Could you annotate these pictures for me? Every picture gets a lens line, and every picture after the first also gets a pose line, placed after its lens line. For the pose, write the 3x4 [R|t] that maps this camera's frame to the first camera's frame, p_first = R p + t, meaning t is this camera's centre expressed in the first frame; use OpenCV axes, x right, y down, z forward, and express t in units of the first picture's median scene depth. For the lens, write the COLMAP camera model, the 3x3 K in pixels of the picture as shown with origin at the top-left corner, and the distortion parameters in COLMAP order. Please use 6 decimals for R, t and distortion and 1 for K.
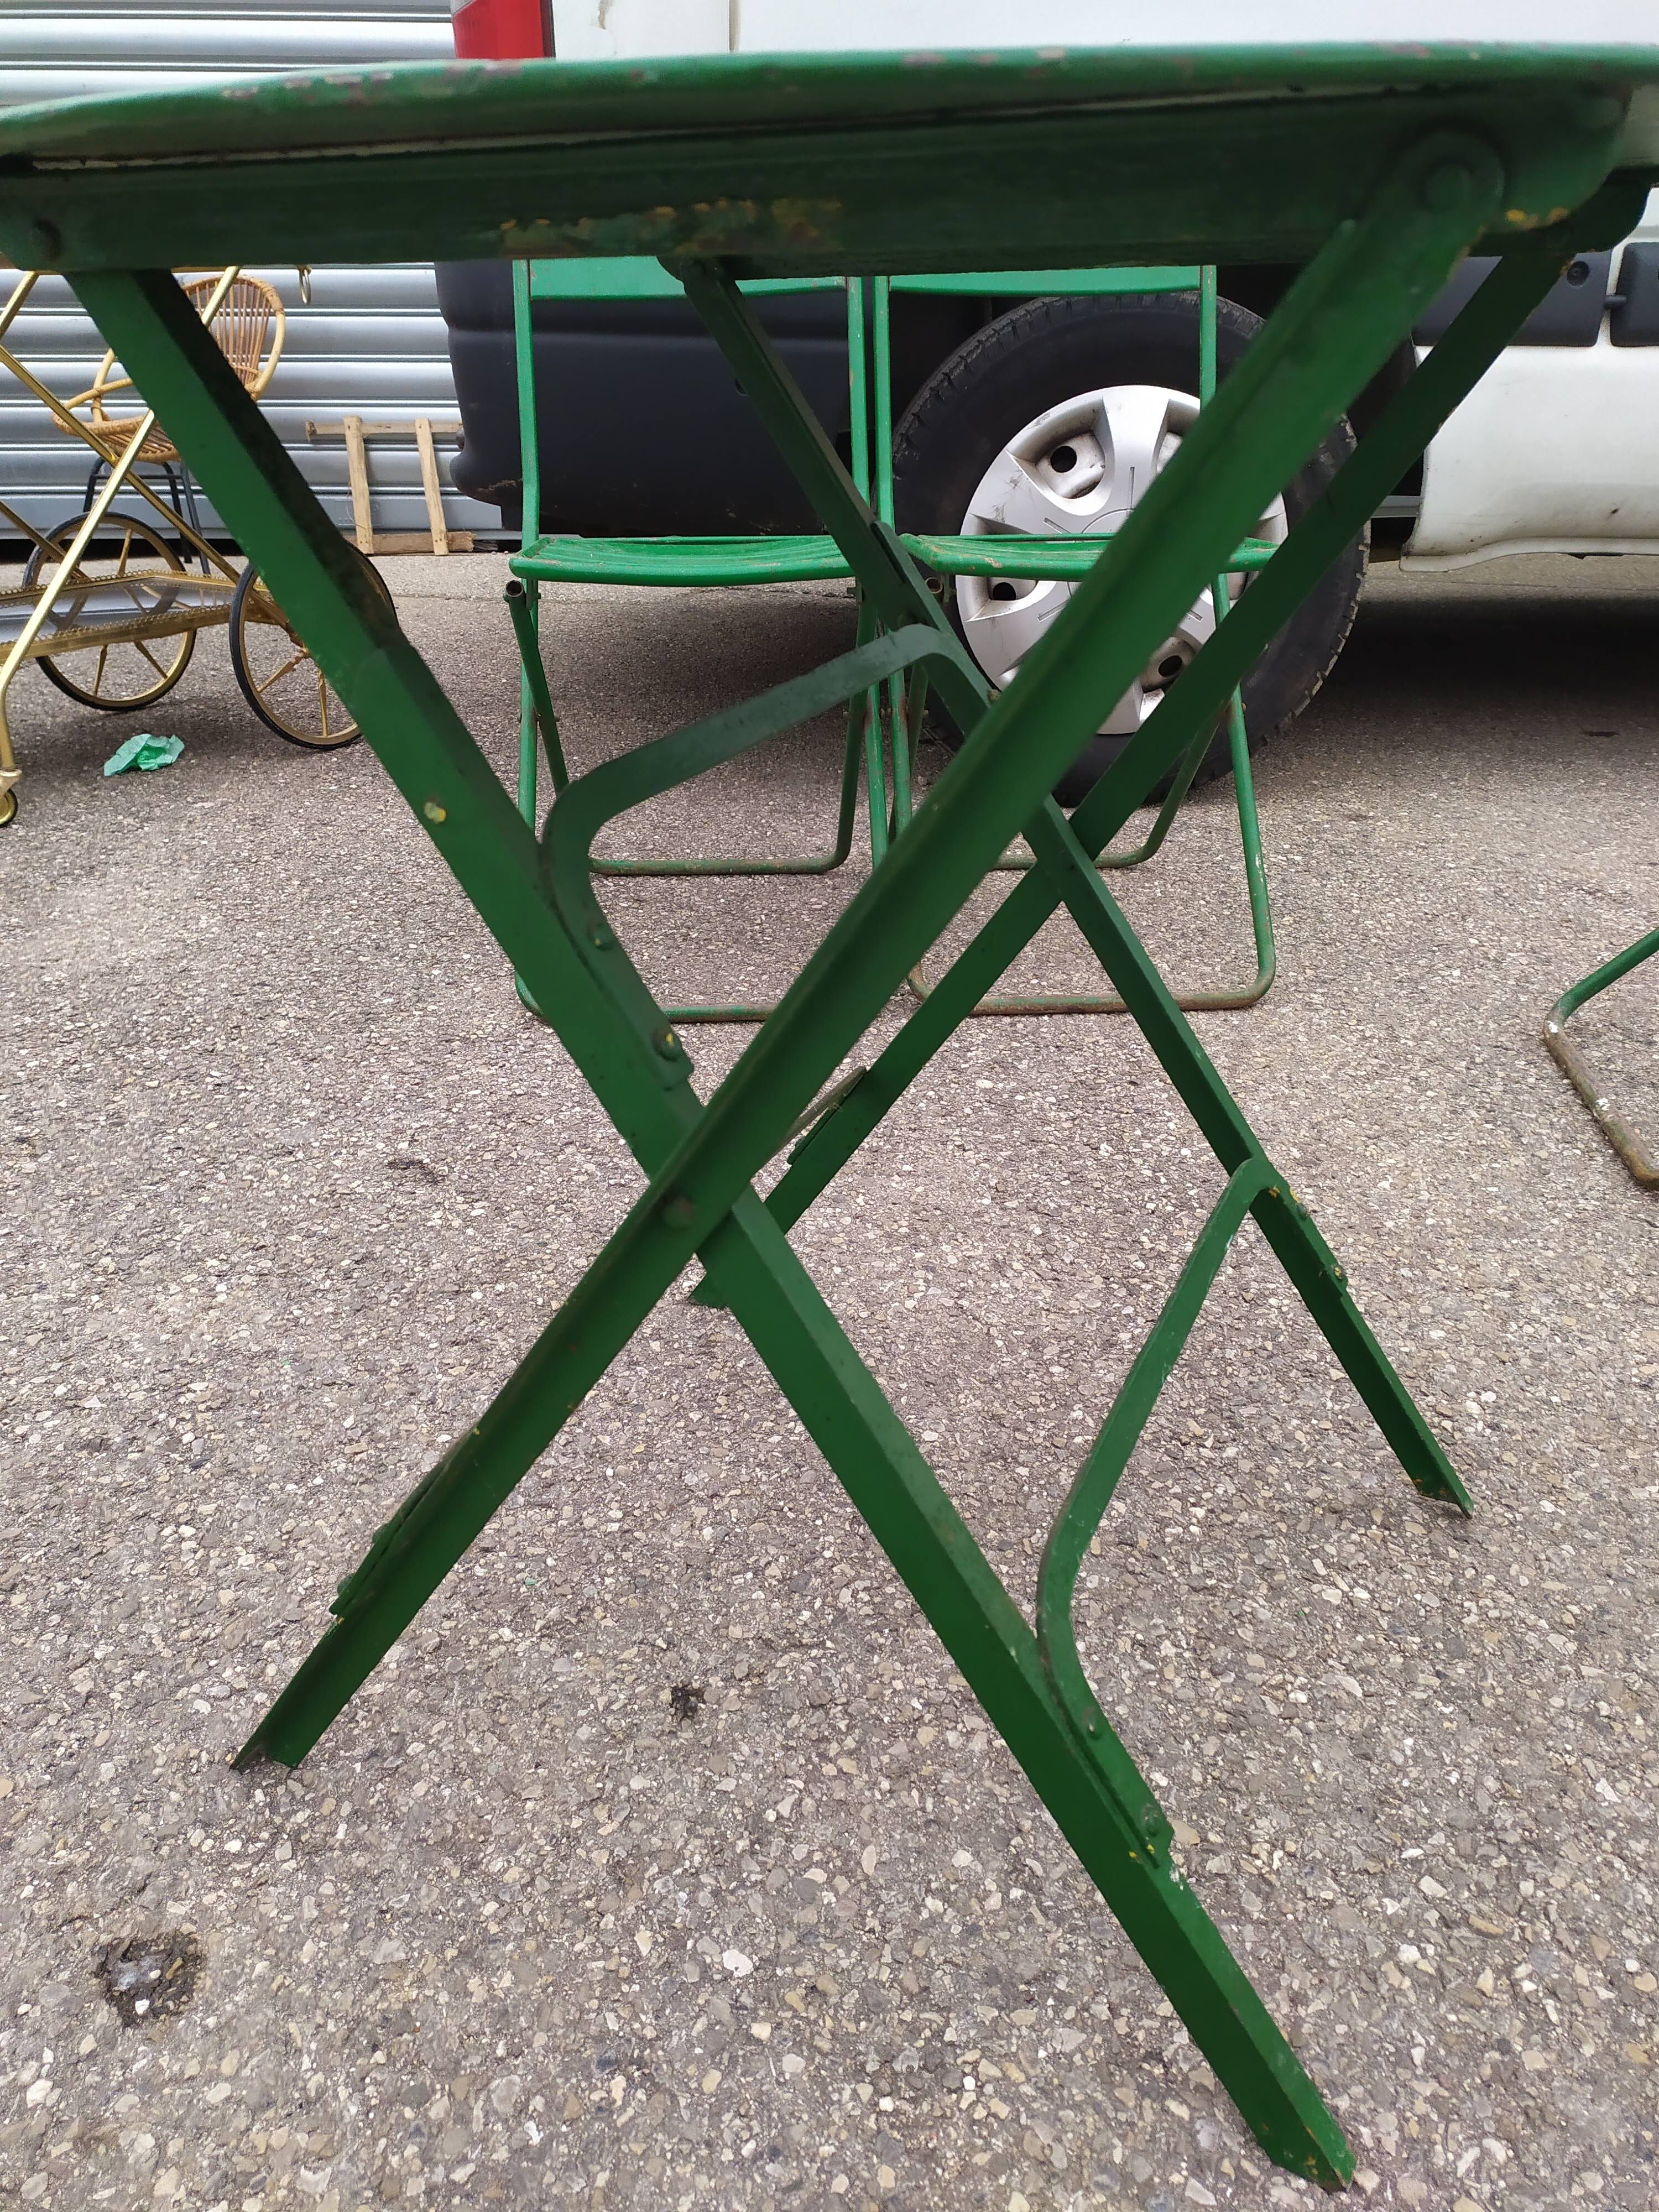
lens RADIAL K [[1630.2, 0, 834.1], [0, 1630.2, 1108.8], [0, 0, 1]] dist [0.053596, -0.052850]
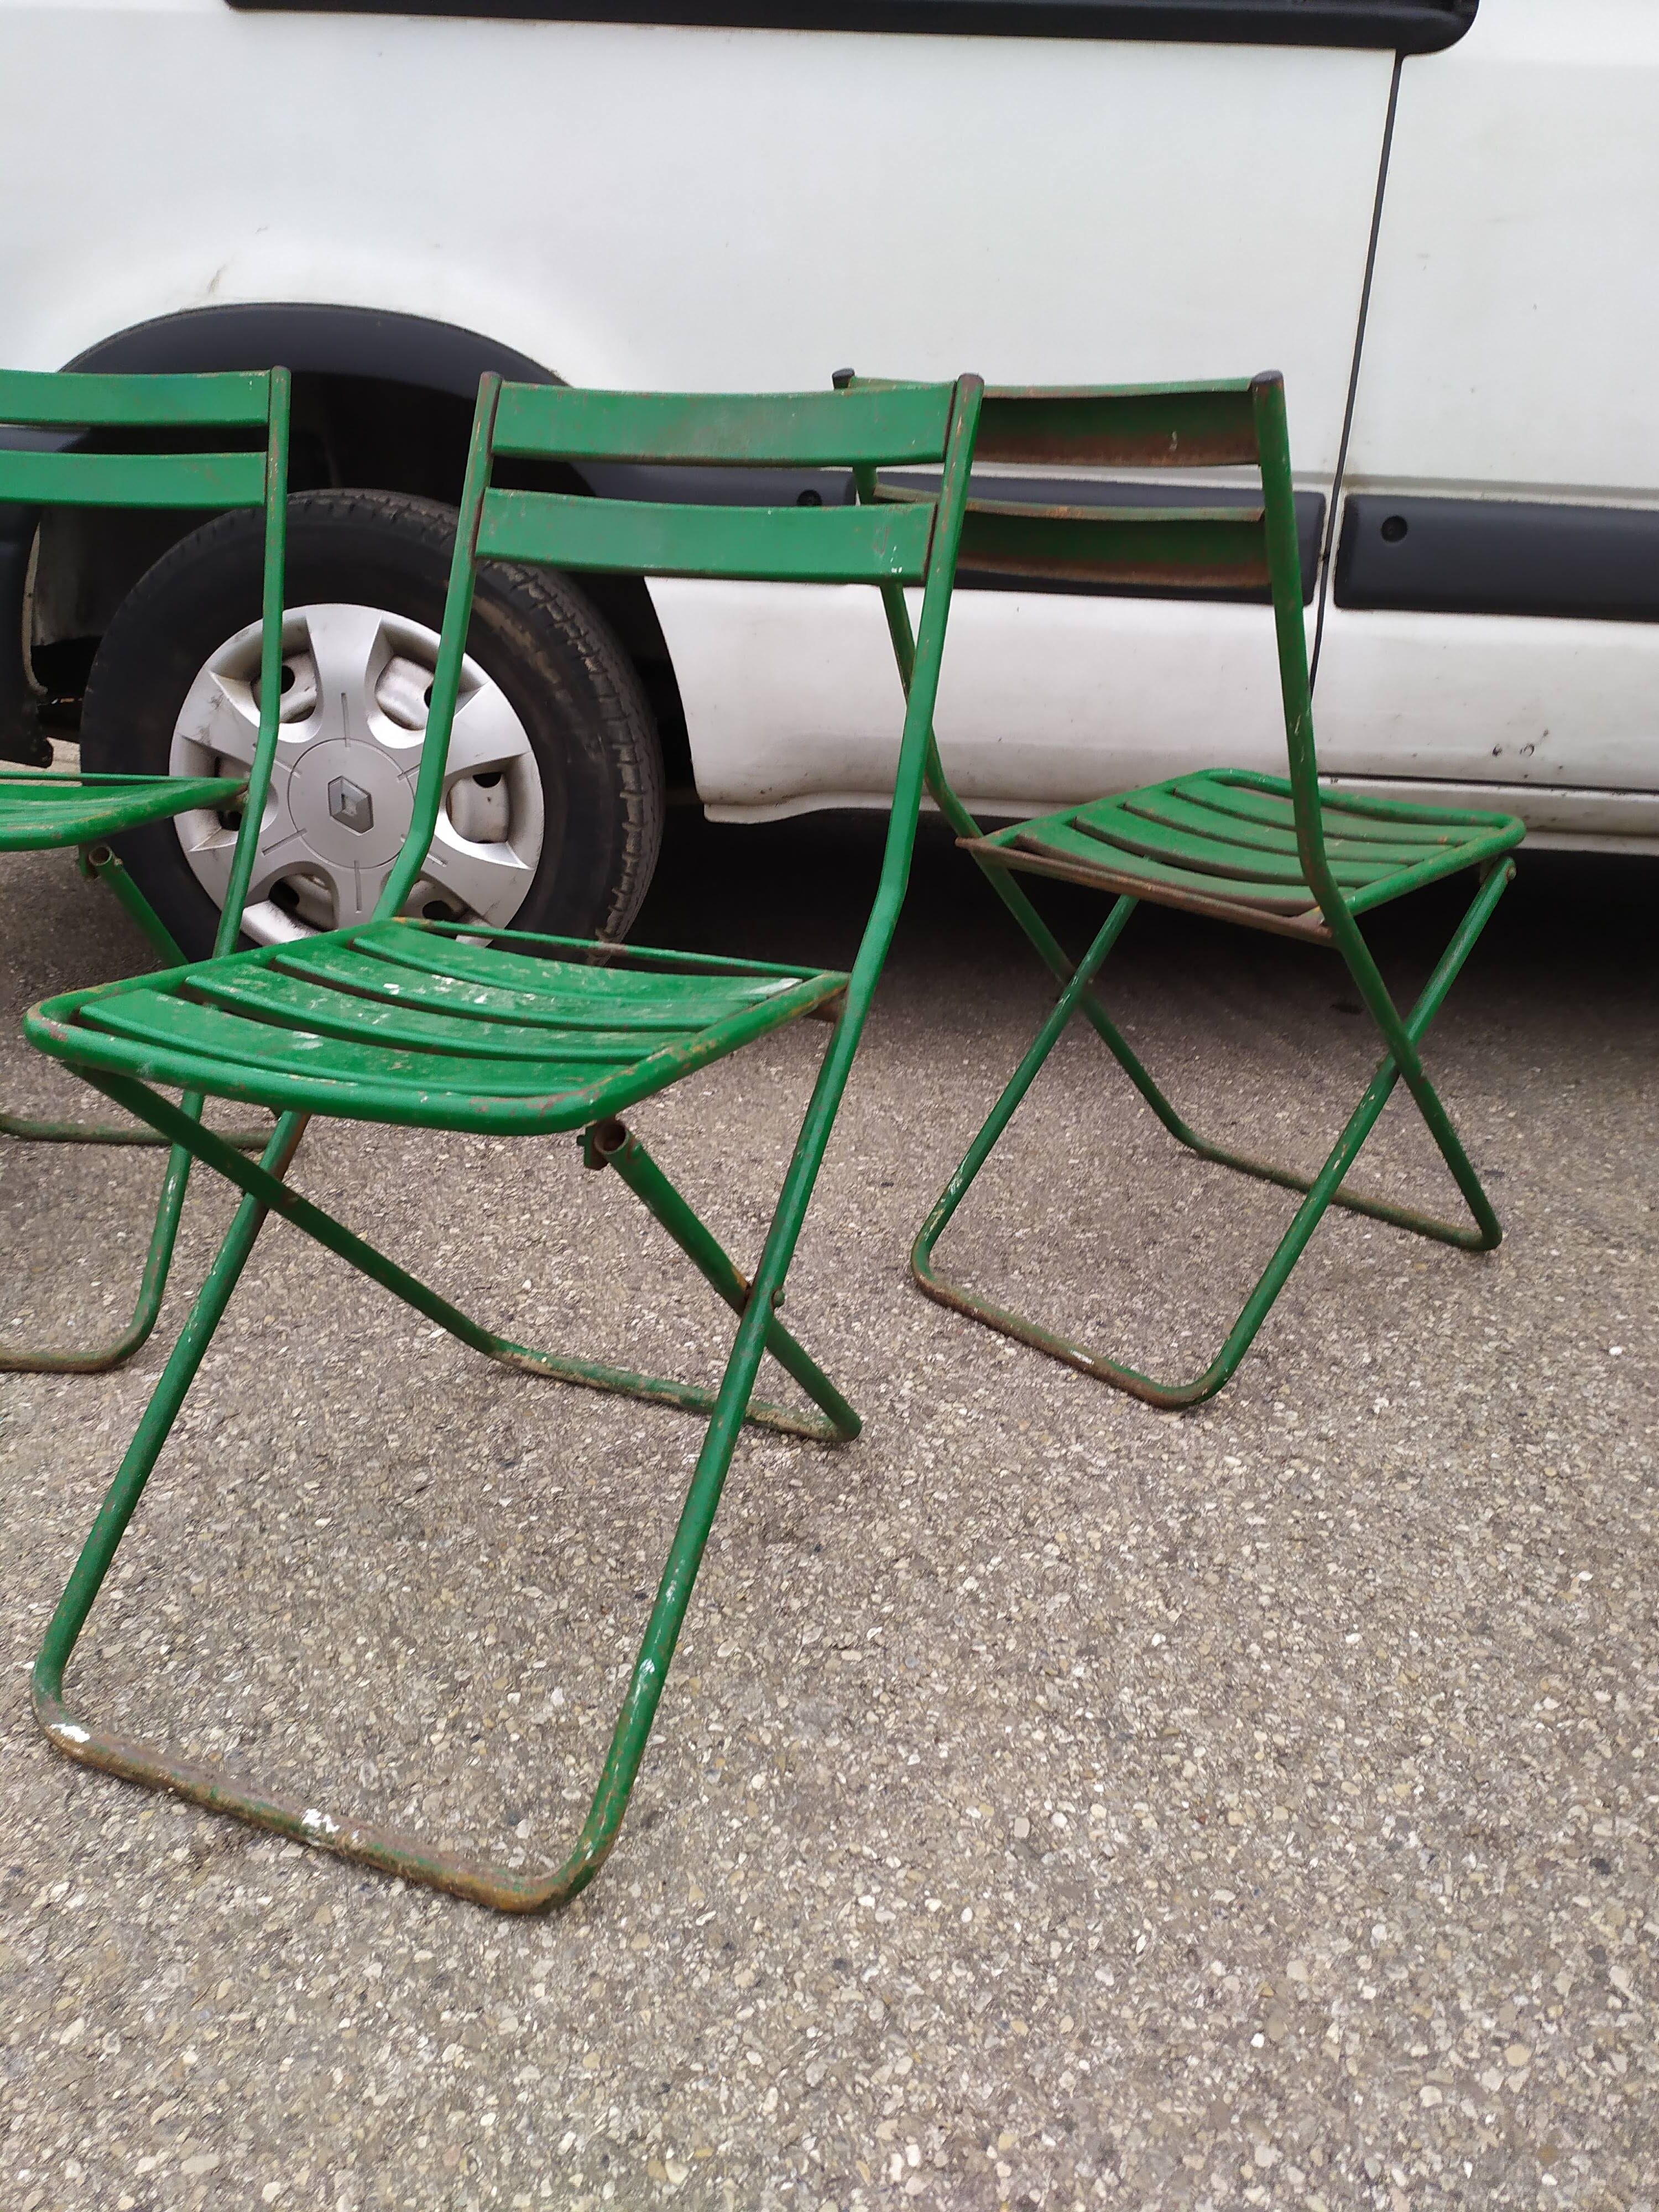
lens RADIAL K [[1630.2, 0, 859.6], [0, 1630.2, 1118.0], [0, 0, 1]] dist [0.053596, -0.052850]
pose [[0.995841, 0.058048, -0.070229, 1.455348], [-0.063055, 0.995458, -0.071320, -0.329734], [0.065770, 0.075452, 0.994978, 0.450169]]
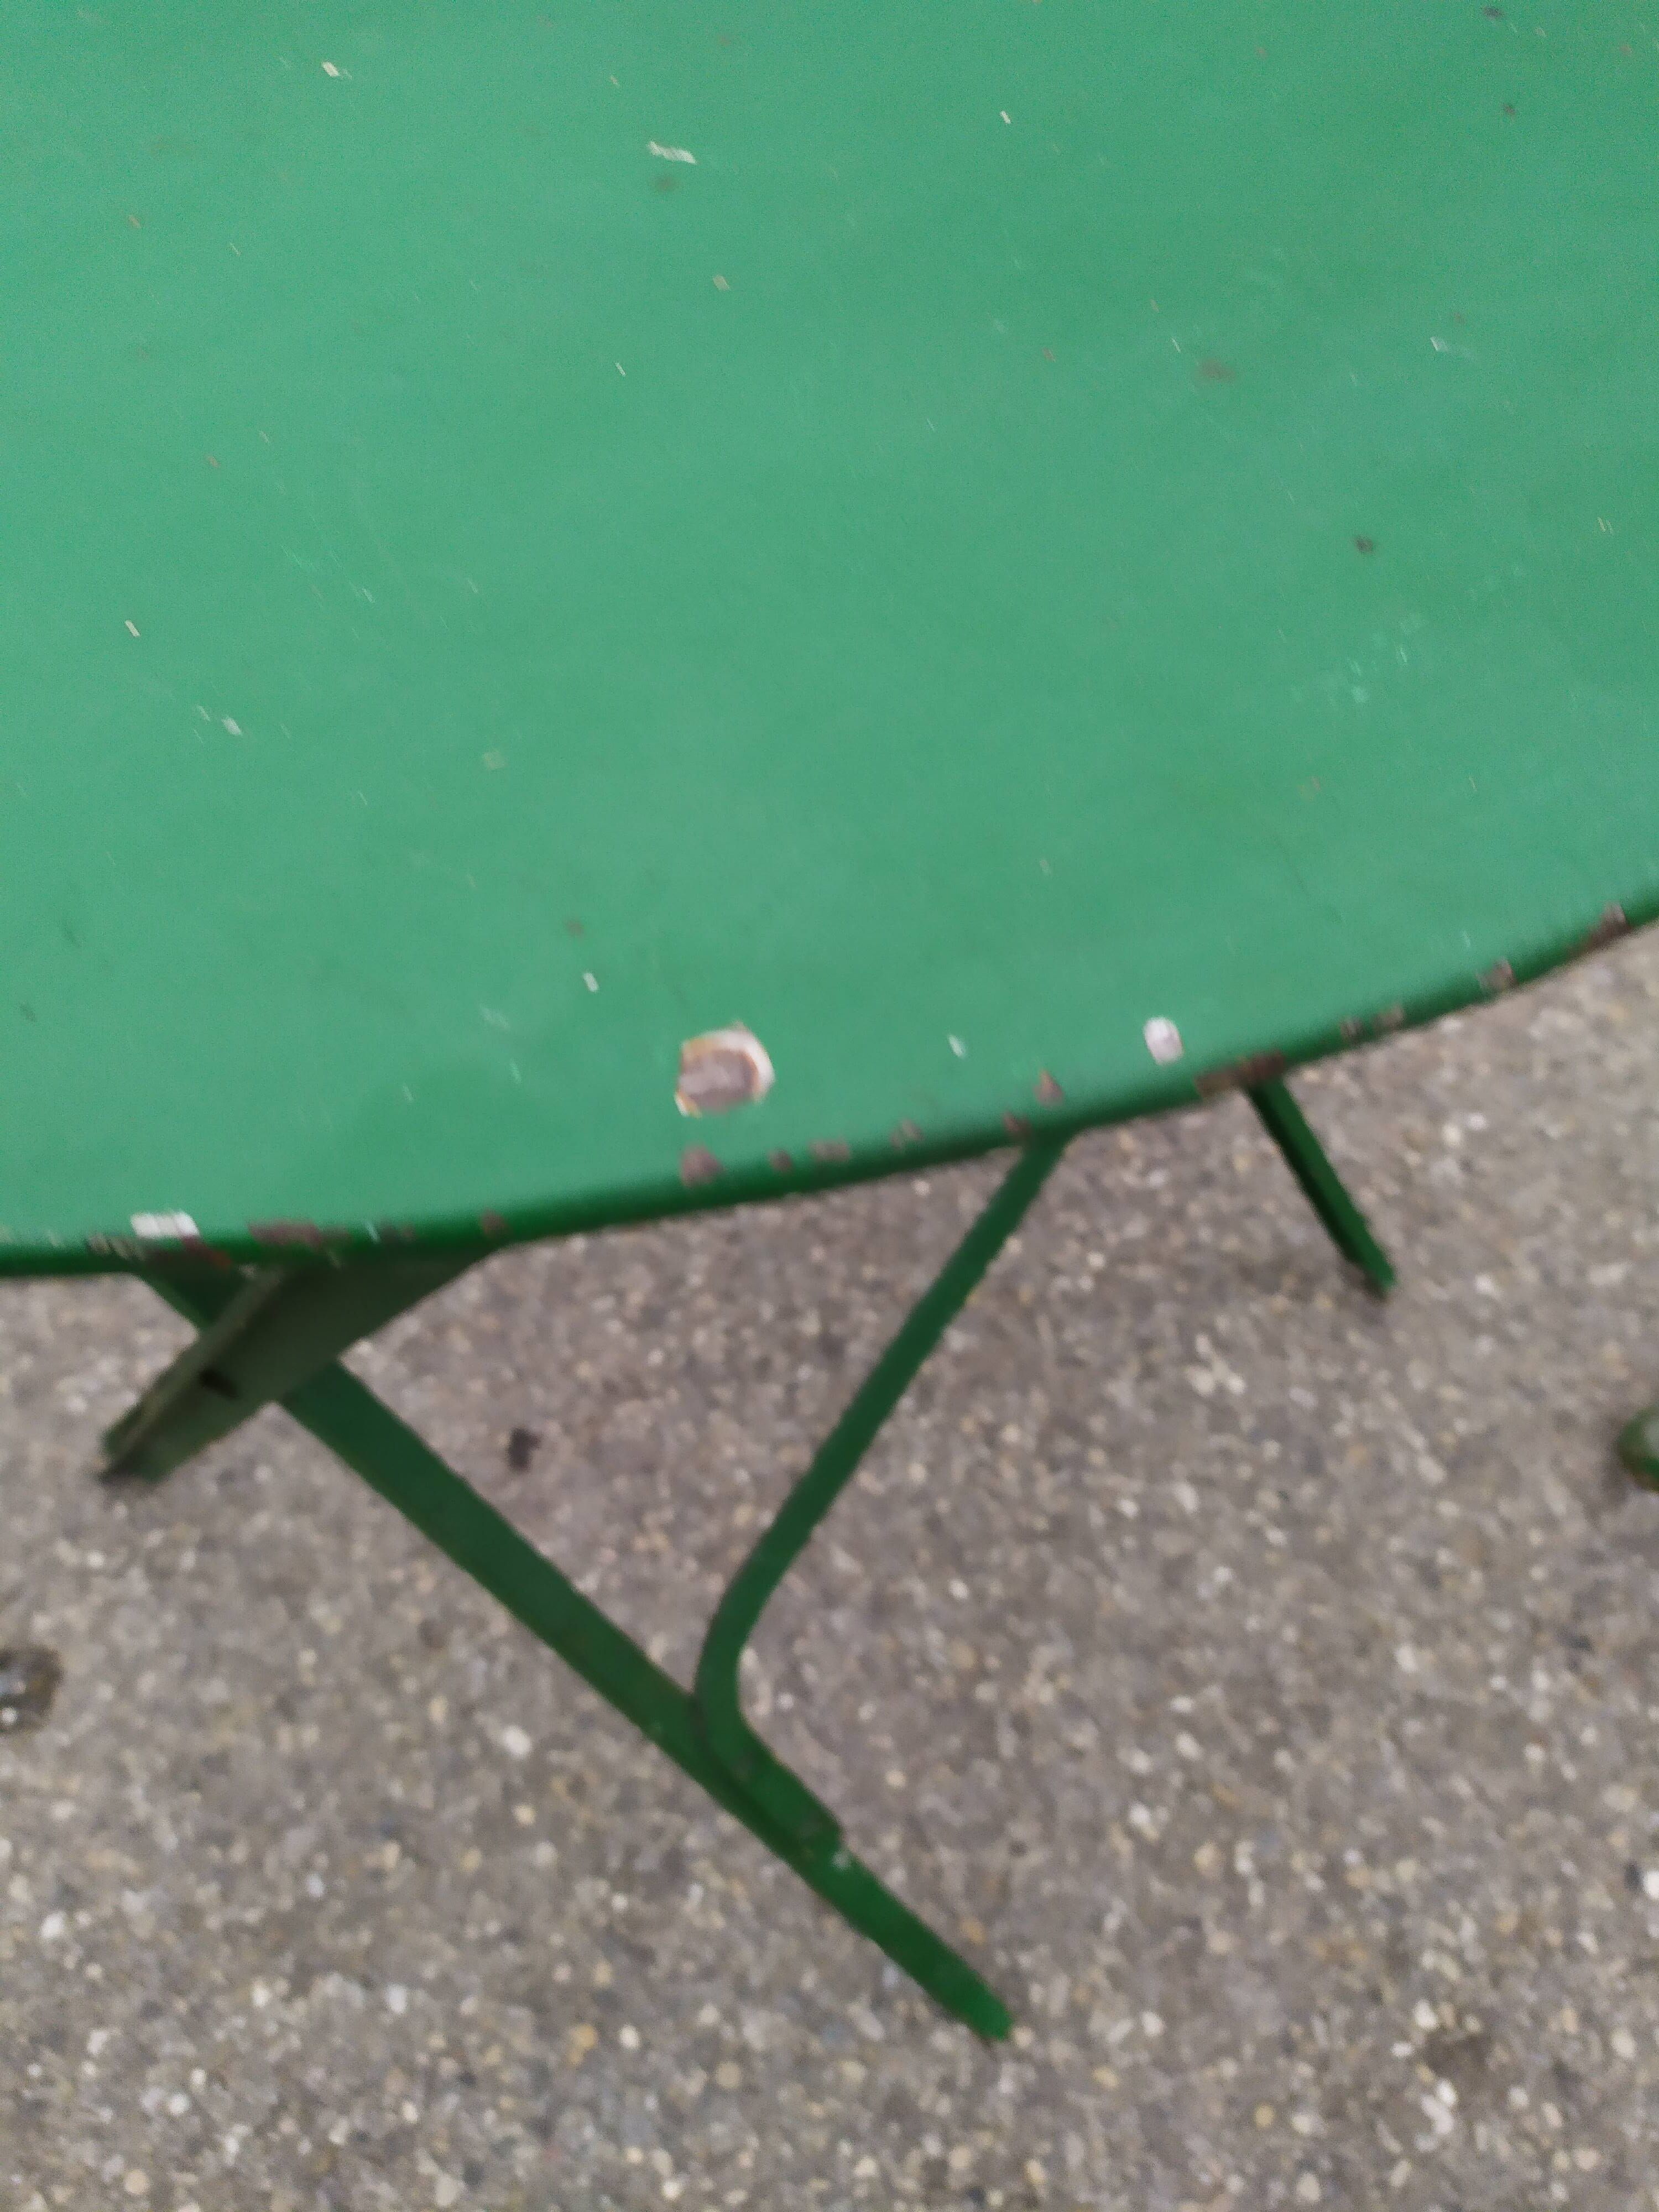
lens RADIAL K [[1700.9, 0, 820.0], [0, 1700.9, 1113.9], [0, 0, 1]] dist [0.047714, -0.047308]
pose [[0.989121, 0.085146, -0.119959, 0.223529], [-0.016736, 0.875303, 0.483286, -0.371468], [0.146150, -0.476020, 0.867205, 0.221976]]
